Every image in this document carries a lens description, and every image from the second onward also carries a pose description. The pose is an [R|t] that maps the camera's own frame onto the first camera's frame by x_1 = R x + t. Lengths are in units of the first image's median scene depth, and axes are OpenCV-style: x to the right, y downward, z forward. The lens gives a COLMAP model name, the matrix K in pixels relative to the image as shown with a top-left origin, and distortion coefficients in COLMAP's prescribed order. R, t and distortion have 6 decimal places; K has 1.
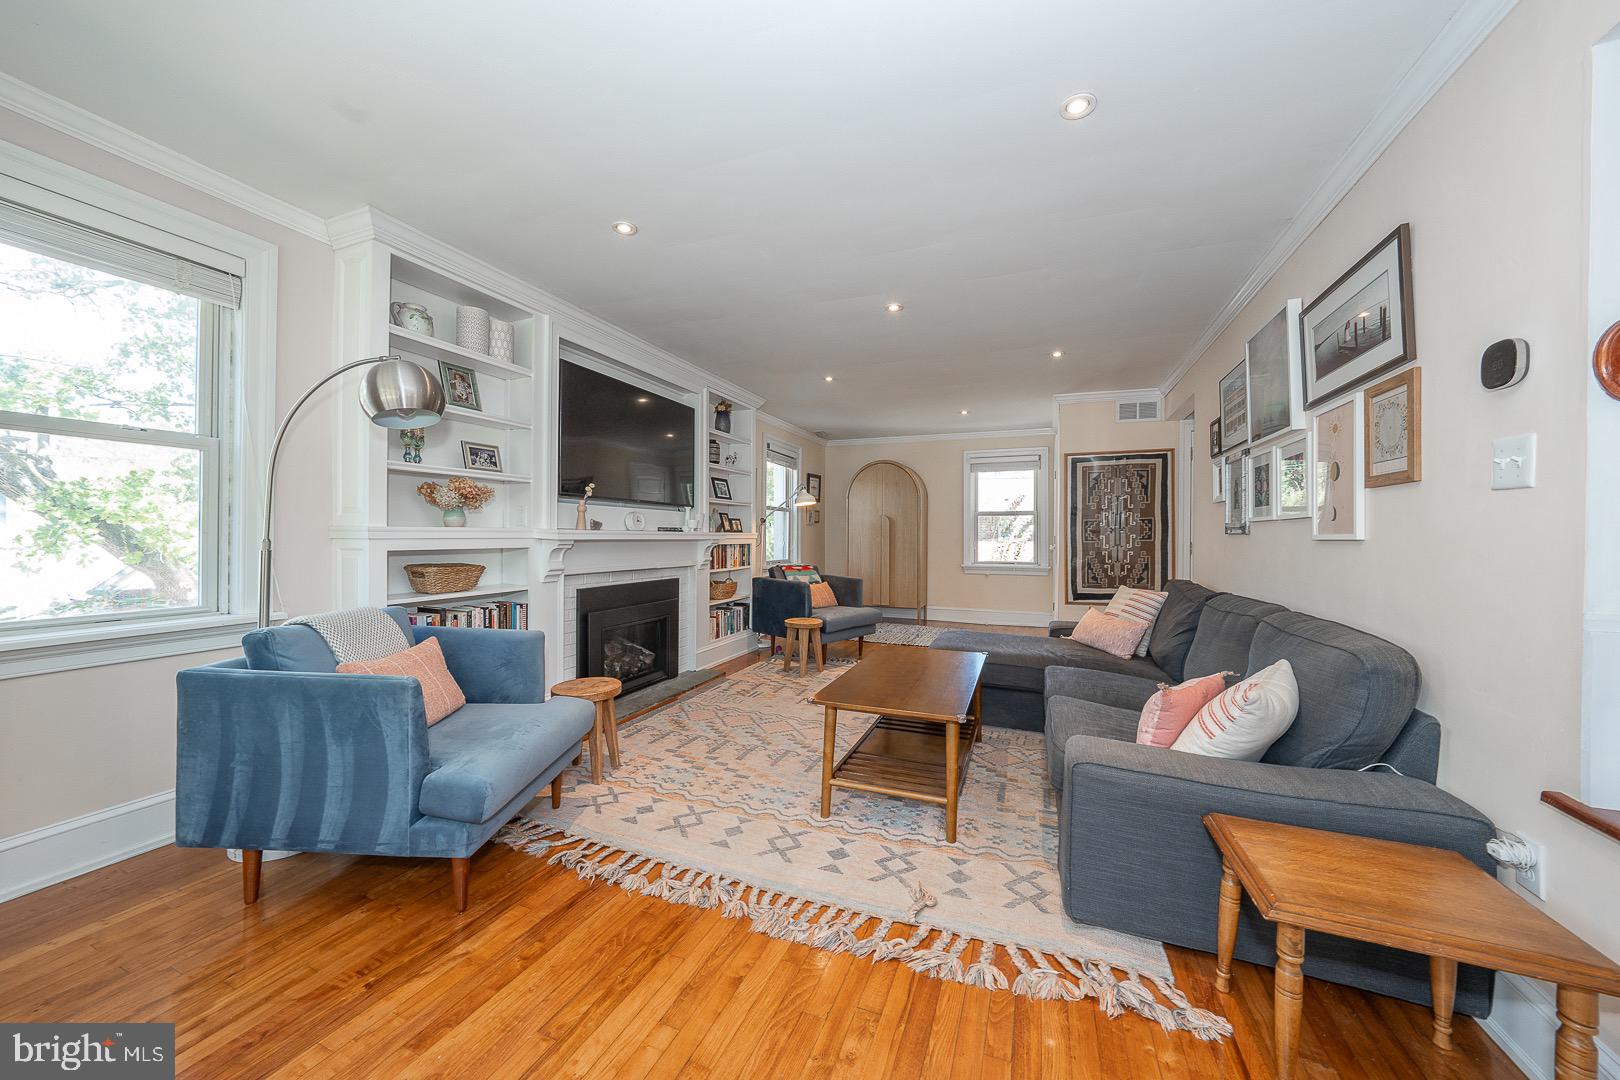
lens RADIAL K [[593.1, 0, 806.7], [0, 593.1, 534.9], [0, 0, 1]] dist [-0.000539, -0.000013]
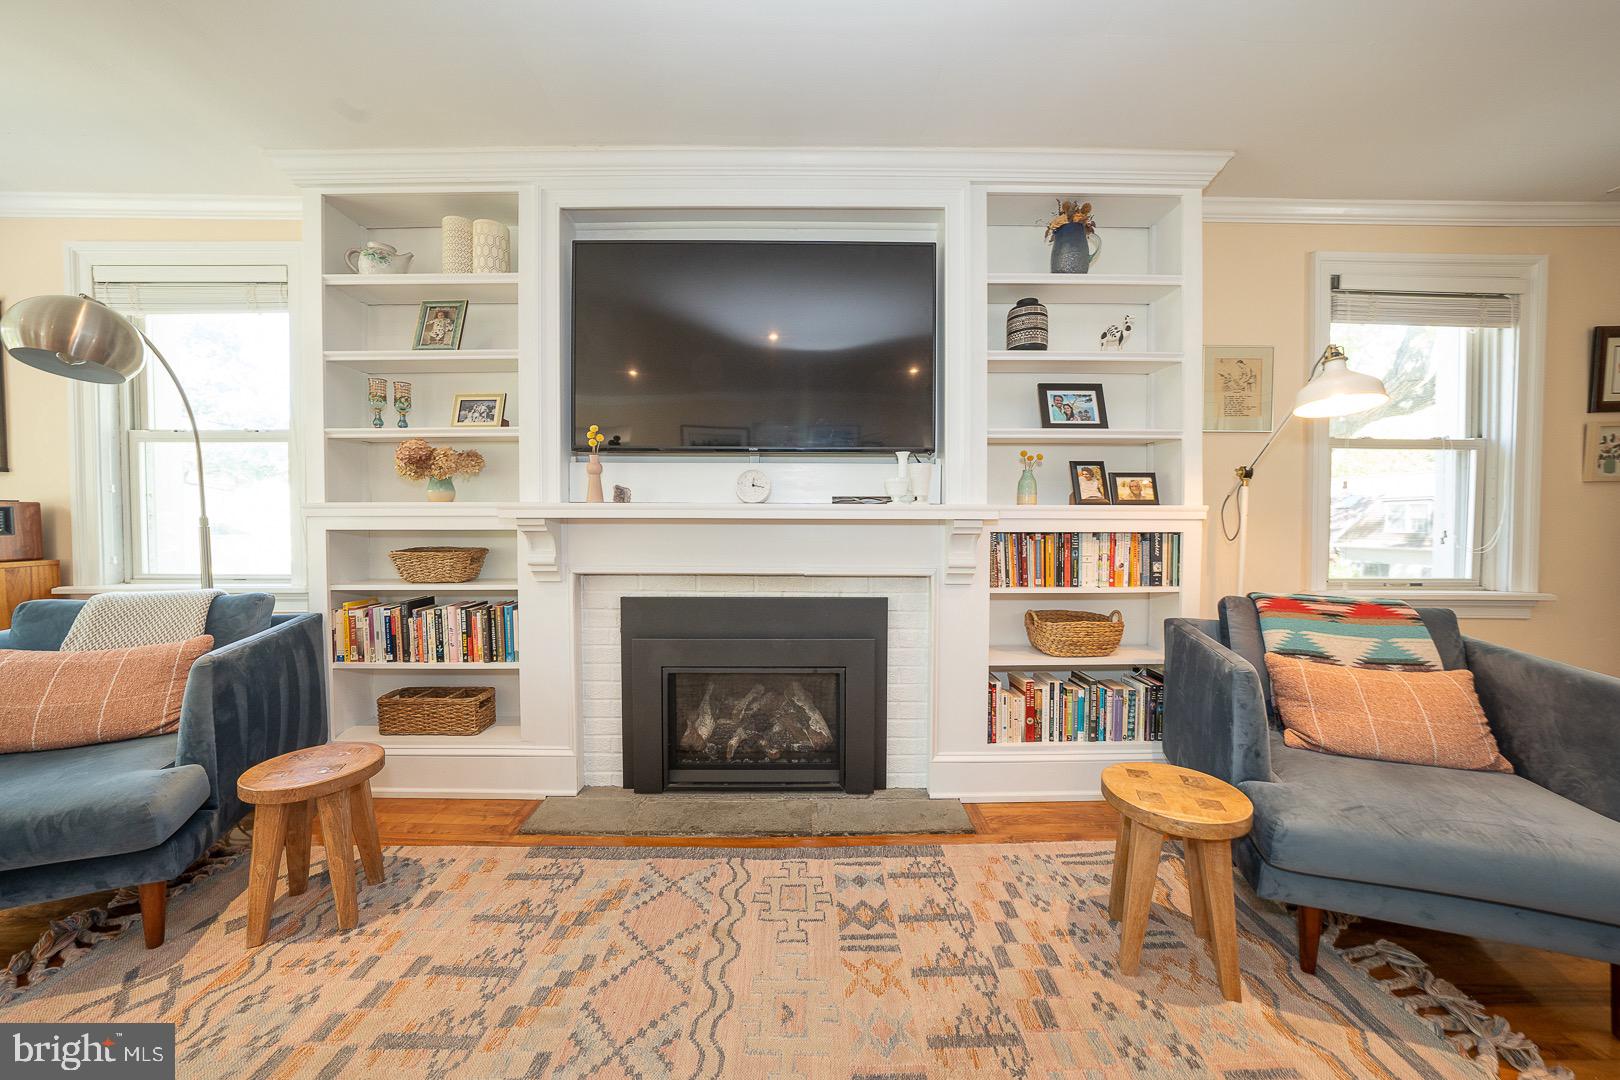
lens RADIAL K [[554.5, 0, 811.6], [0, 554.5, 539.1], [0, 0, 1]] dist [-0.015329, 0.000509]
pose [[0.382004, 0.023310, -0.923867, 0.182792], [0.002191, 0.999656, 0.026128, 0.010753], [0.924158, -0.012006, 0.381821, 0.738057]]
